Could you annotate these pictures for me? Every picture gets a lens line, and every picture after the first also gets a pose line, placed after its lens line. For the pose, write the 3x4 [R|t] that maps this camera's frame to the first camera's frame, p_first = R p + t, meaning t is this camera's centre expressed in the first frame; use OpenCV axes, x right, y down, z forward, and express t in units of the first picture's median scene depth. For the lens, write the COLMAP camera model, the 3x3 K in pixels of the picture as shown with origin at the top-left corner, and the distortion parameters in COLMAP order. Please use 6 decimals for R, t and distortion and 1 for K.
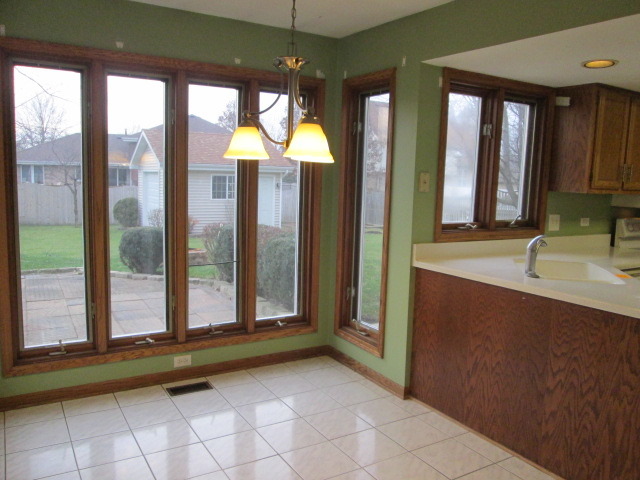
lens RADIAL K [[523.9, 0, 319.1], [0, 523.9, 240.1], [0, 0, 1]] dist [-0.058639, -0.020243]
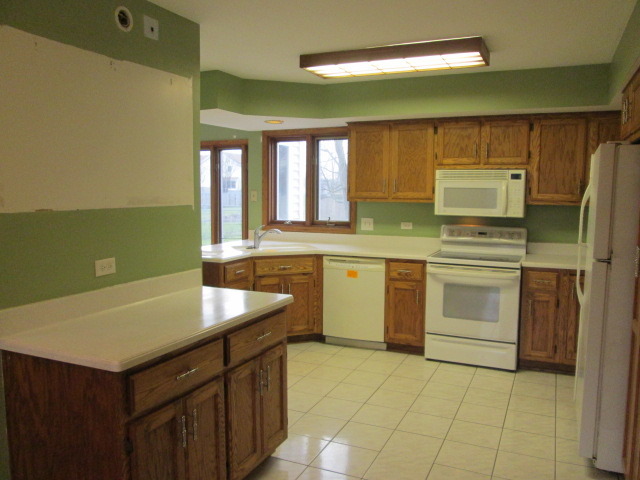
lens RADIAL K [[523.9, 0, 319.1], [0, 523.9, 242.2], [0, 0, 1]] dist [-0.058639, -0.020243]
pose [[0.569278, 0.054460, -0.820340, 1.498557], [-0.082831, 0.996526, 0.008675, 0.010409], [0.817962, 0.063011, 0.571811, 0.135872]]
